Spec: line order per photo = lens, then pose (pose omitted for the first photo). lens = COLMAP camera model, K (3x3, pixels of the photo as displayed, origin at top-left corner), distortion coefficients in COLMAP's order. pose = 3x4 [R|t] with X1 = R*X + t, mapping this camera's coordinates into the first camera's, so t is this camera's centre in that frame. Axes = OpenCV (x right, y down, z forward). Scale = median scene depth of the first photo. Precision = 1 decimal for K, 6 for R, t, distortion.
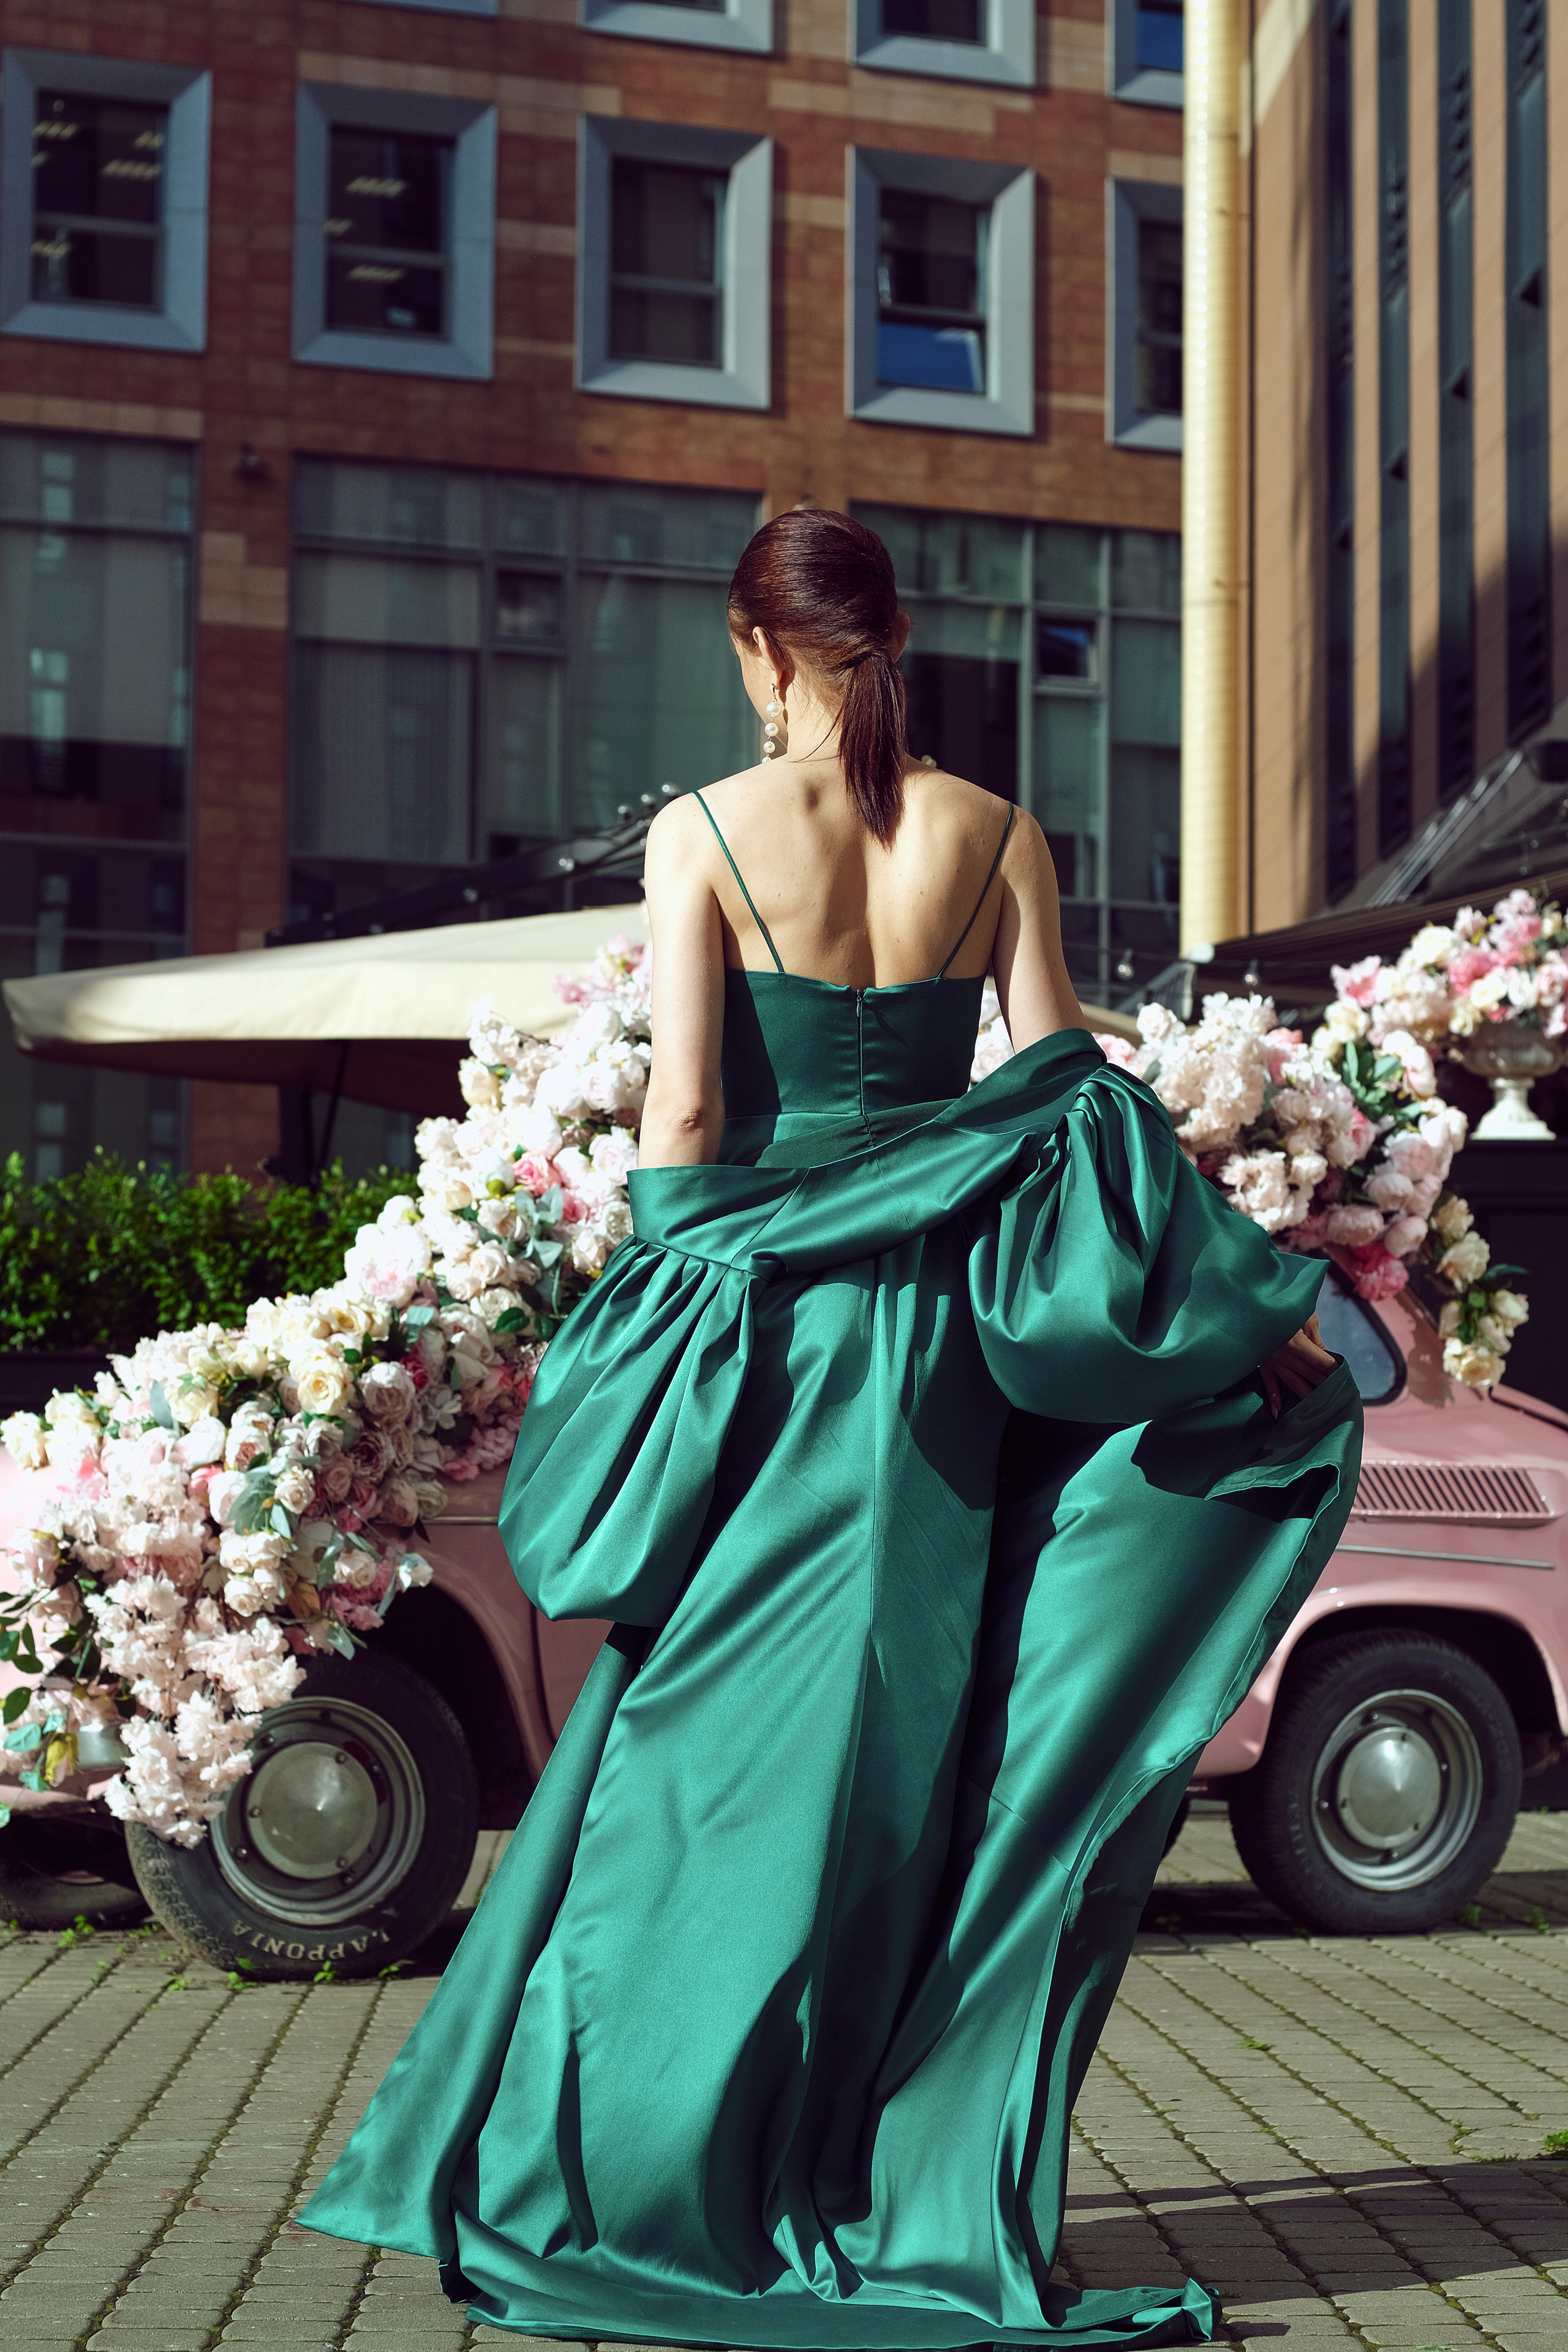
lens RADIAL K [[5095.6, 0, 790.1], [0, 5095.6, 1208.6], [0, 0, 1]] dist [-0.057919, -0.325577]
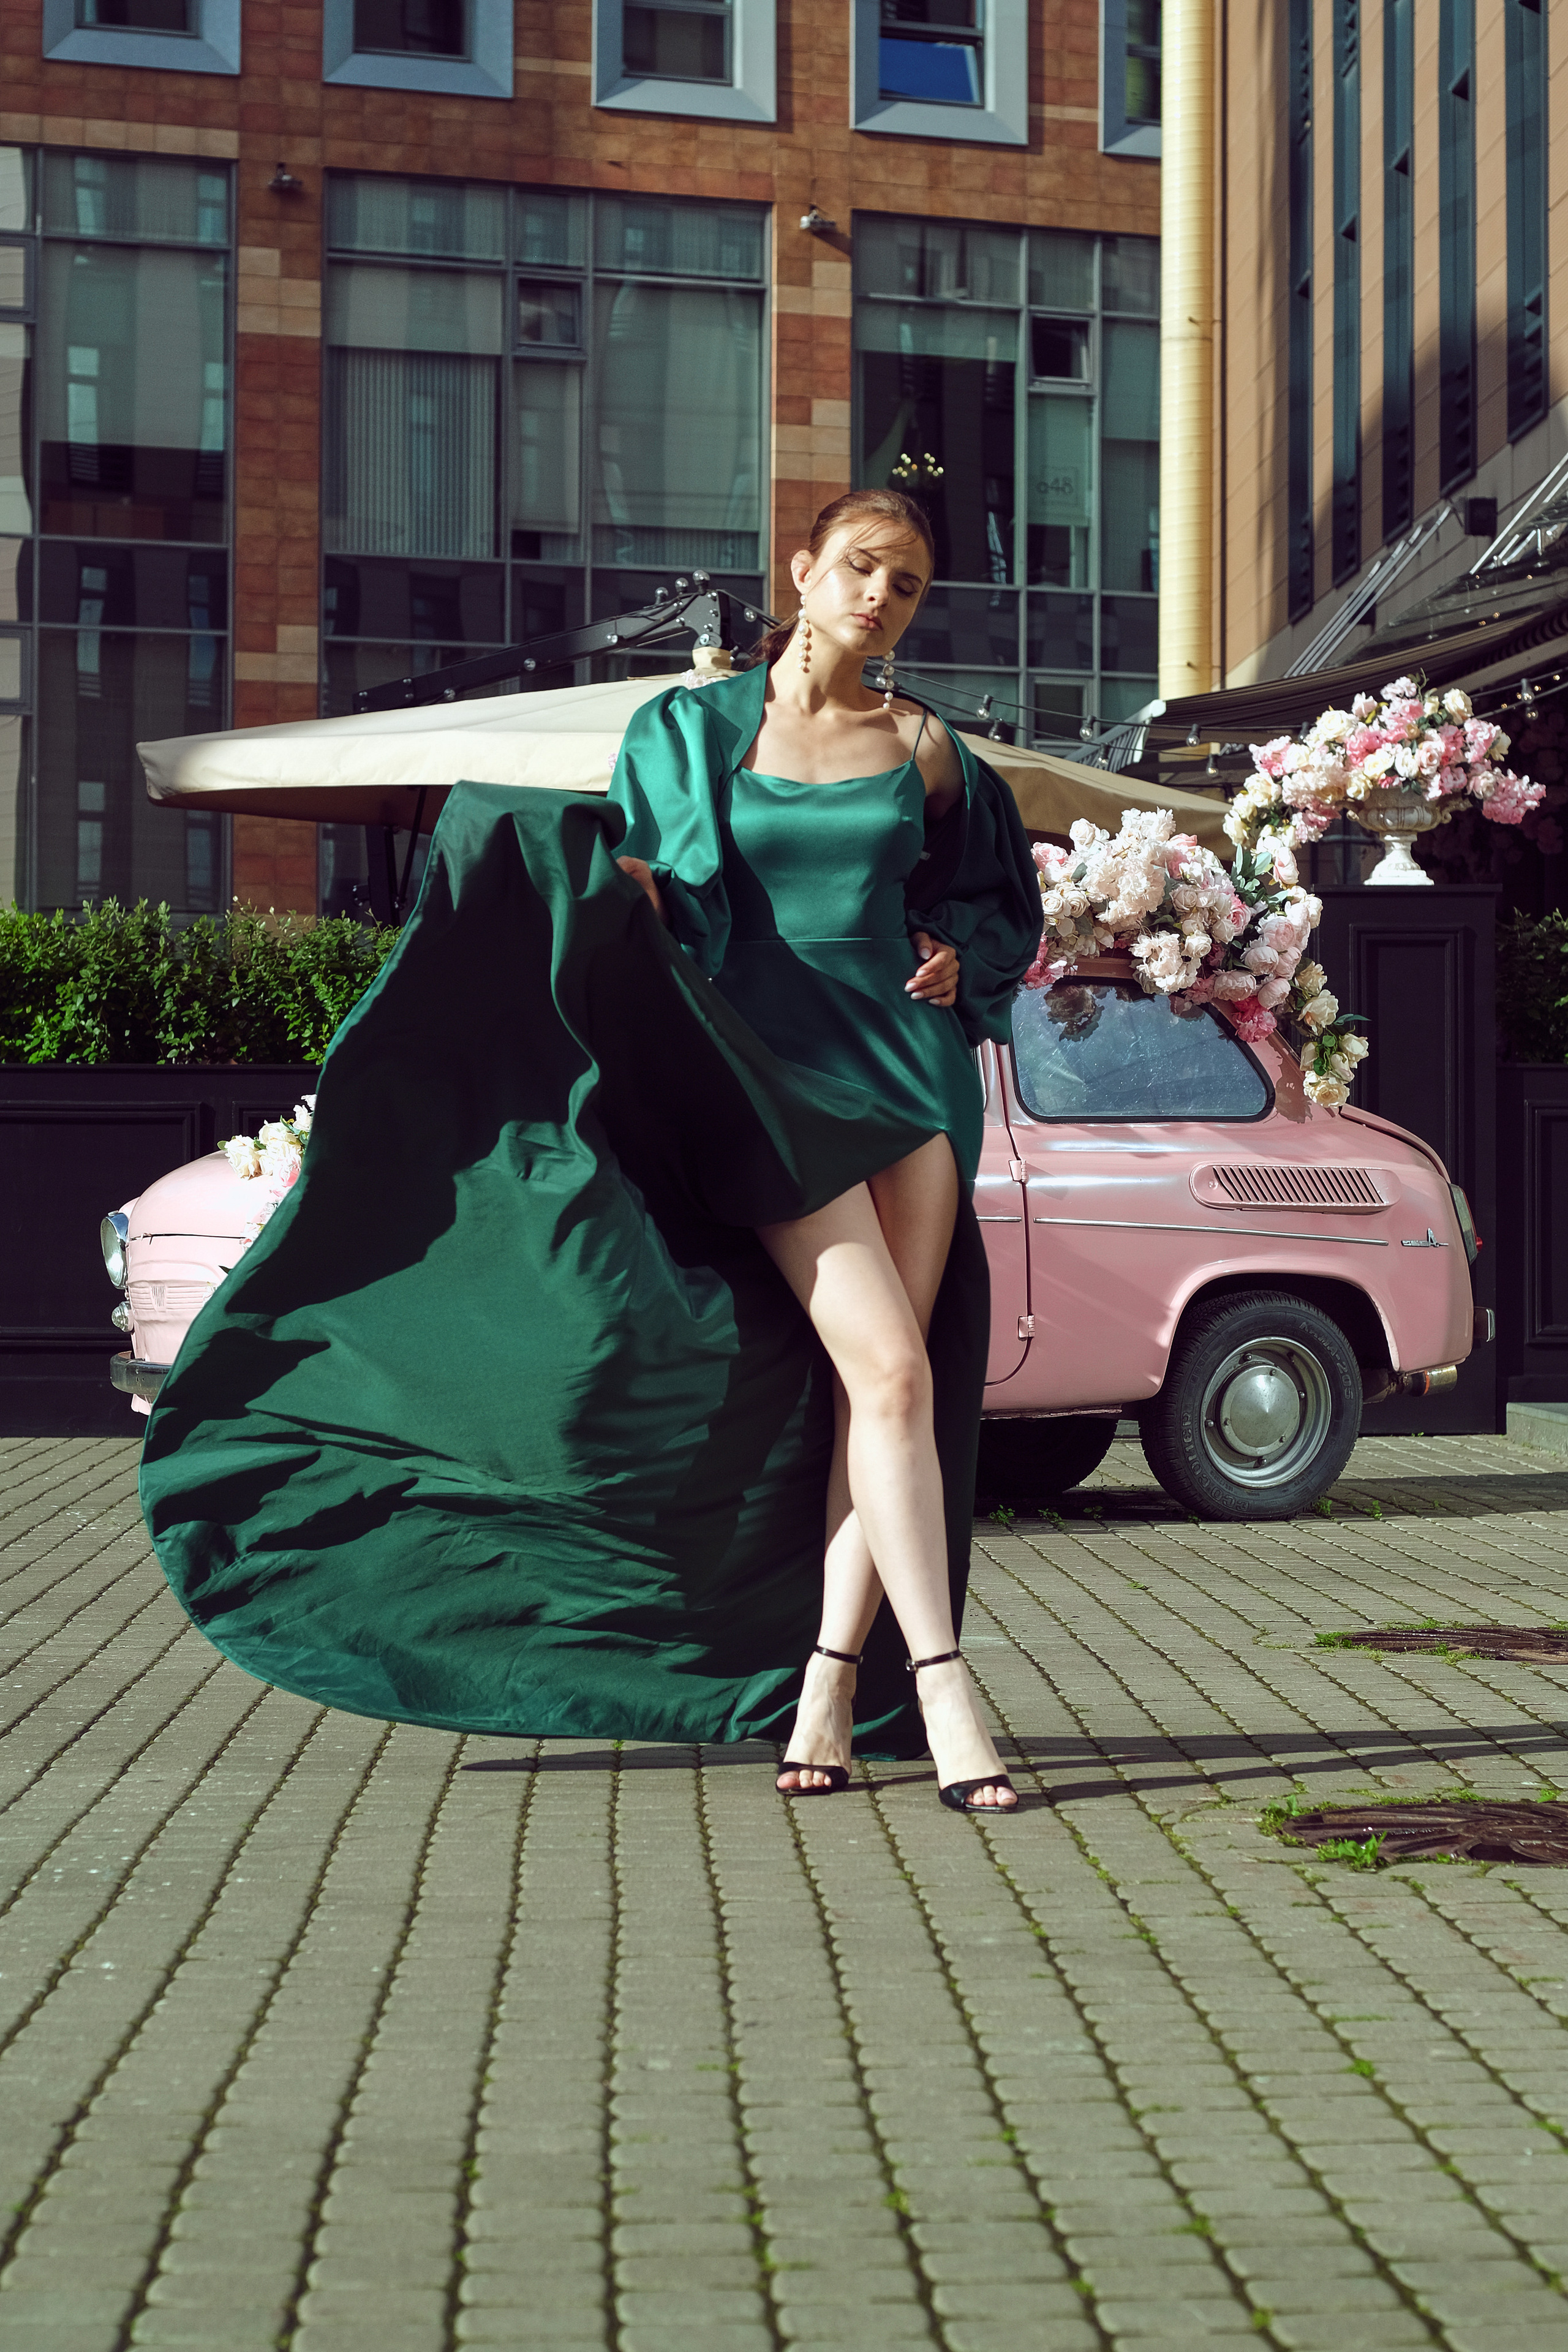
lens RADIAL K [[5095.6, 0, 790.1], [0, 5095.6, 1208.6], [0, 0, 1]] dist [-0.057919, -0.325577]
pose [[0.999994, -0.003200, -0.001398, -0.001816], [0.003289, 0.997622, 0.068838, -0.020616], [0.001174, -0.068842, 0.997627, -0.217924]]
